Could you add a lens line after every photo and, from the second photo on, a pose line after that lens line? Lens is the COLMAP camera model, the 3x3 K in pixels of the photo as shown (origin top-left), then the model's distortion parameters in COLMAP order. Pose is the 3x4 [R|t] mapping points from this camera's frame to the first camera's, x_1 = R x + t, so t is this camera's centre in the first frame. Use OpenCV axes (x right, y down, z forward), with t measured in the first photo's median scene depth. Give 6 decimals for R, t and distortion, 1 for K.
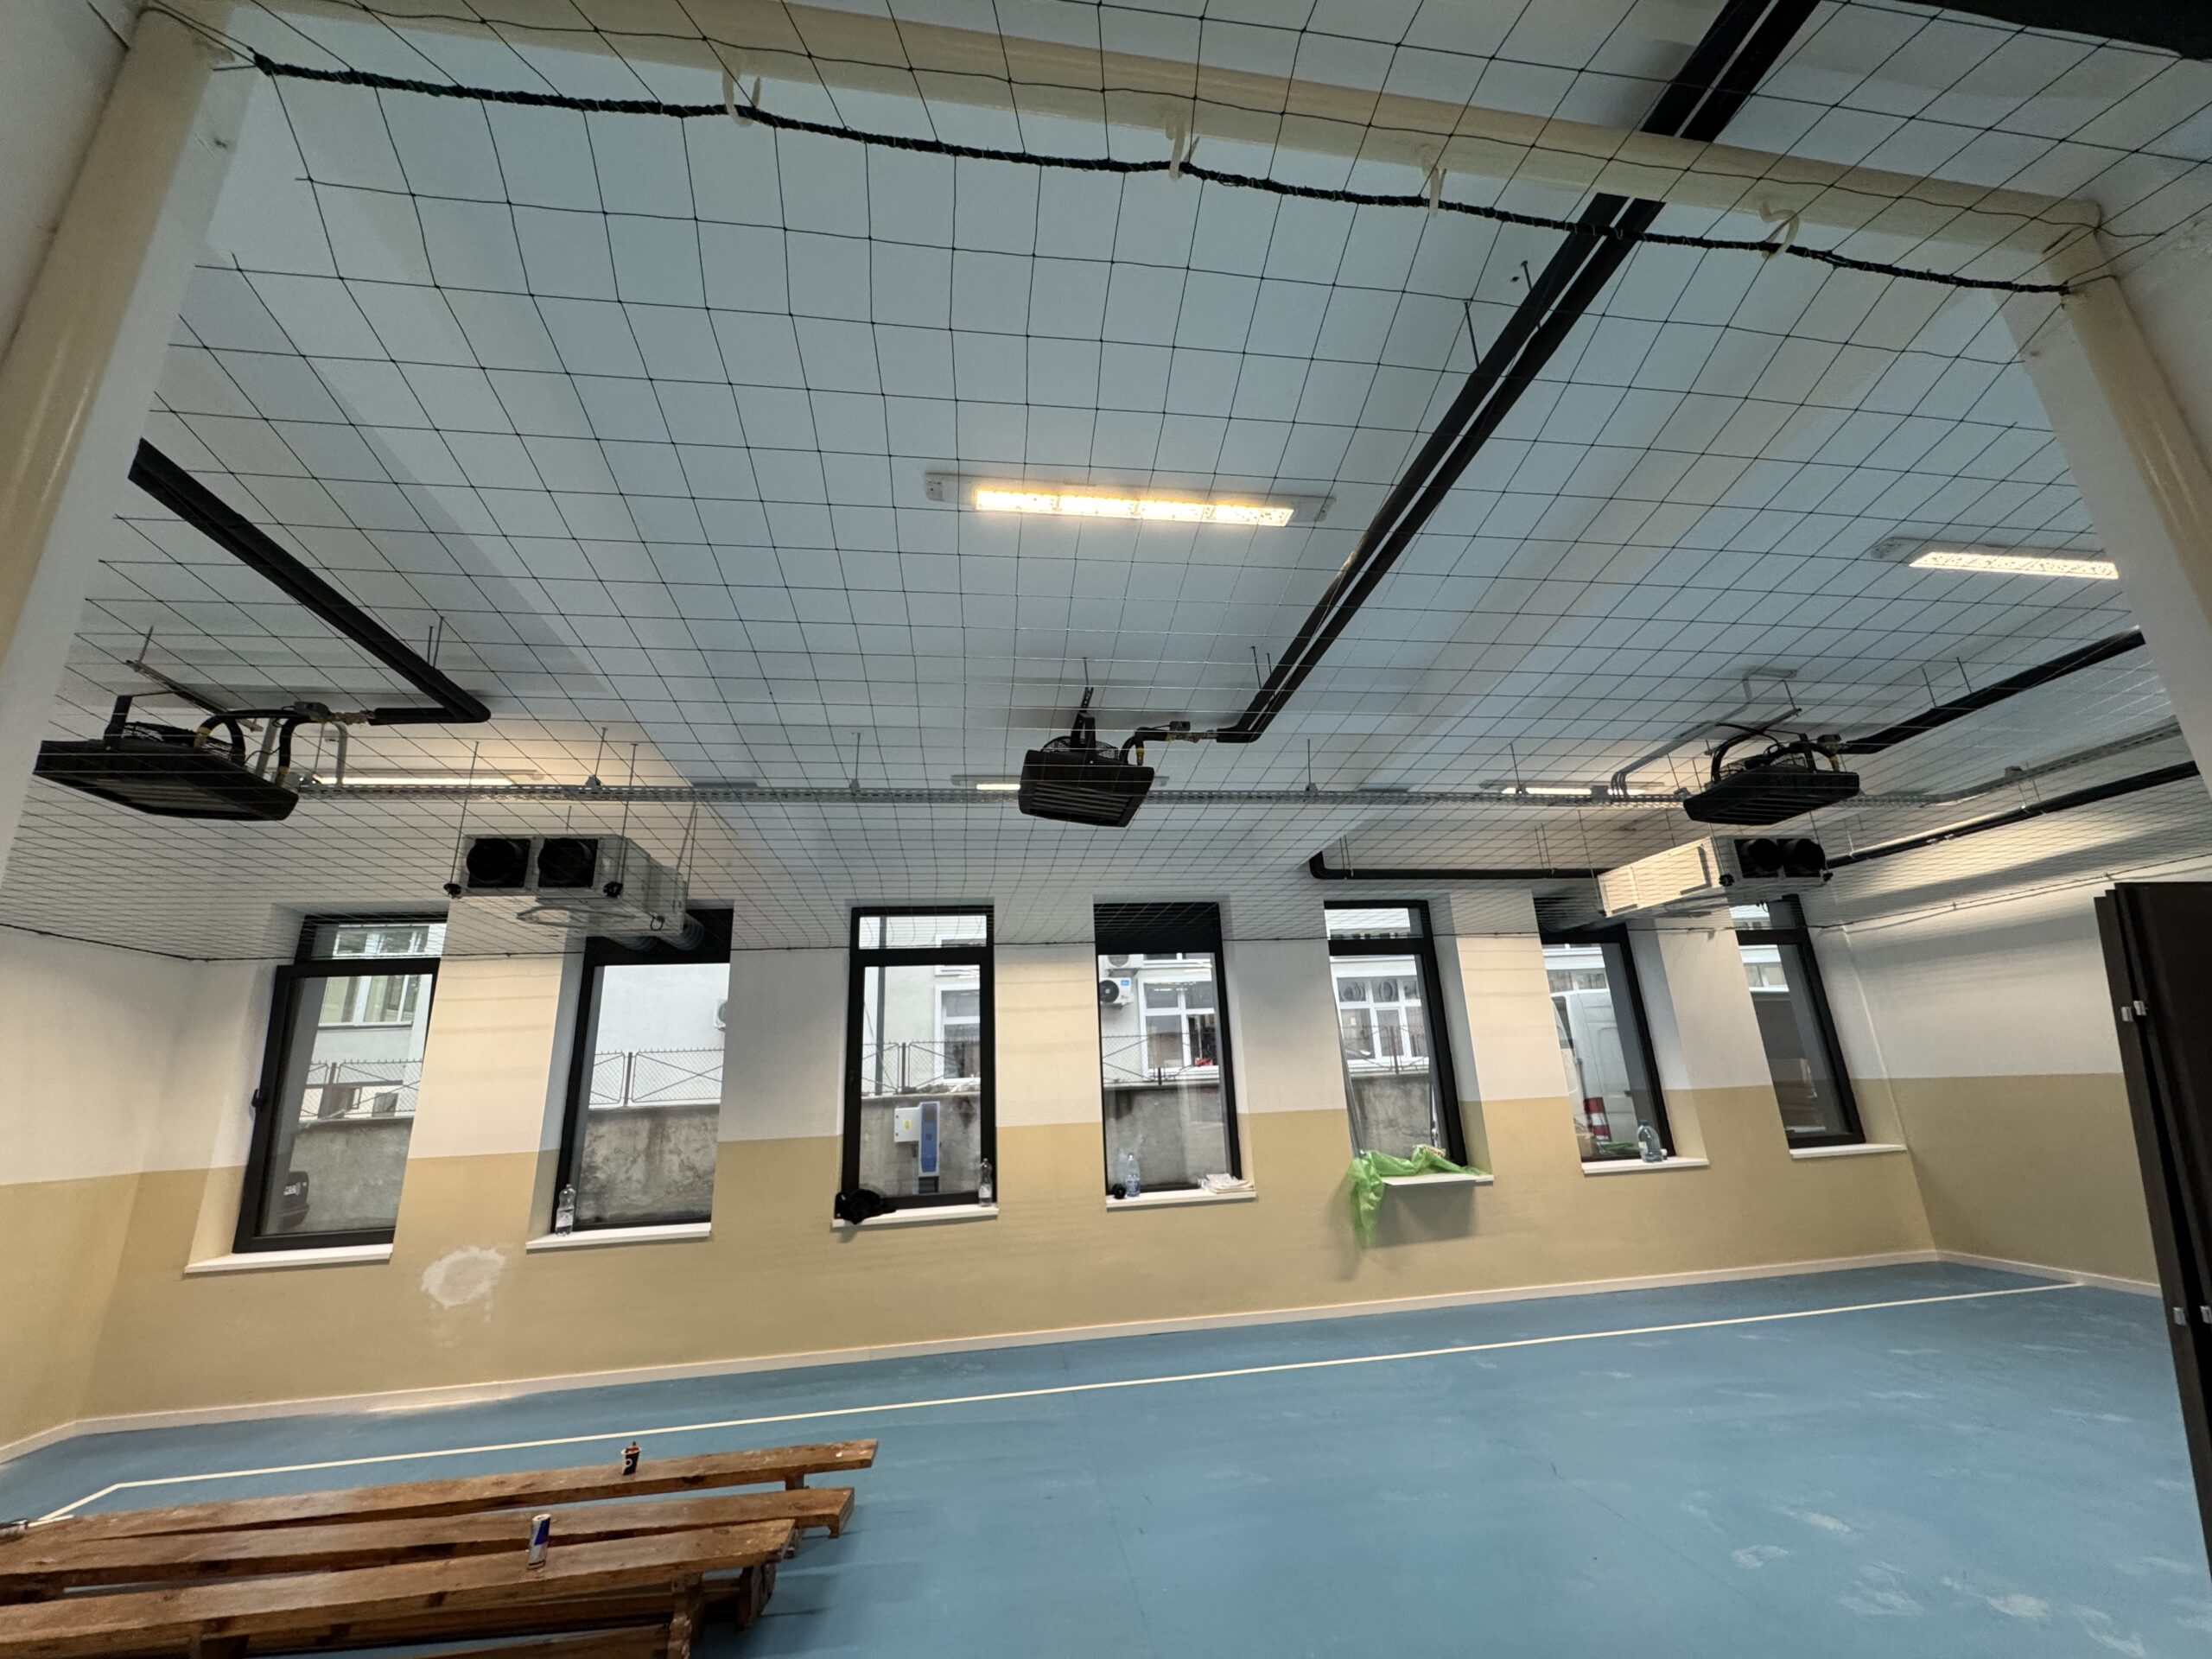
lens RADIAL K [[880.5, 0, 1106.0], [0, 880.5, 829.5], [0, 0, 1]] dist [0.000806, 0.000766]
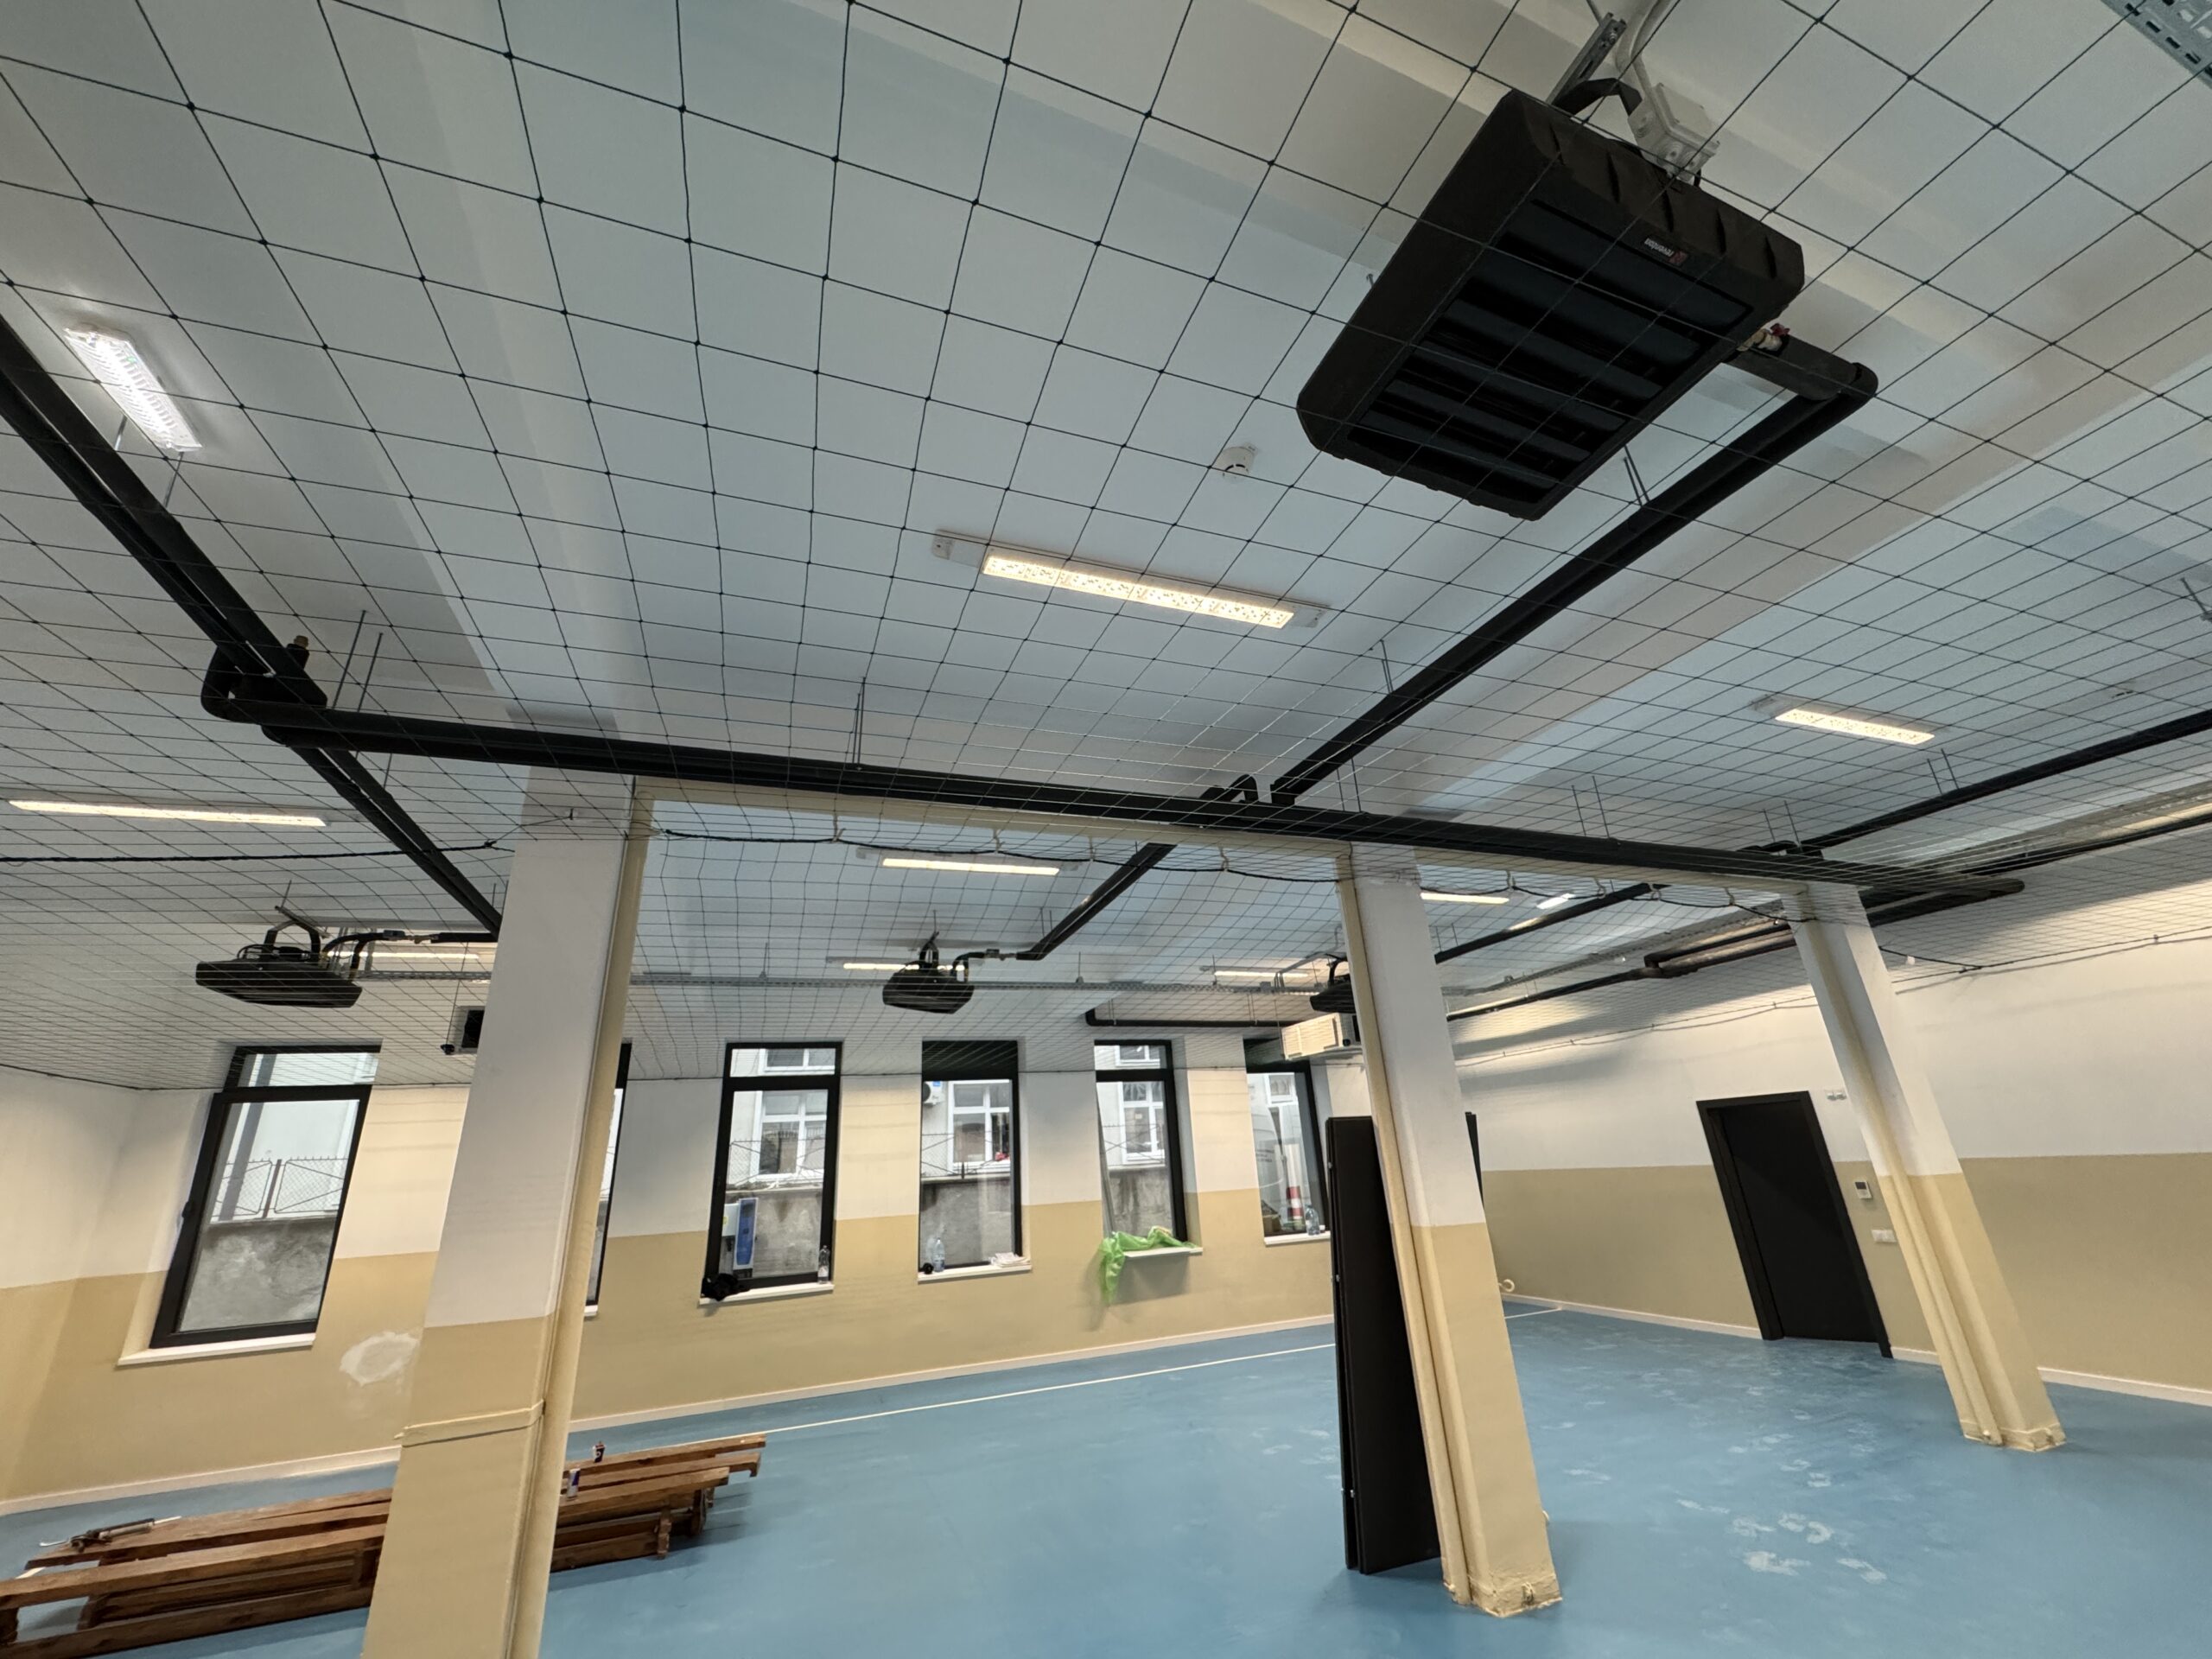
lens RADIAL K [[880.5, 0, 1106.0], [0, 880.5, 829.5], [0, 0, 1]] dist [0.000806, 0.000766]
pose [[0.977574, 0.065398, 0.200182, -0.031771], [-0.047611, 0.994581, -0.092421, -0.132302], [-0.205141, 0.080817, 0.975390, -0.389955]]
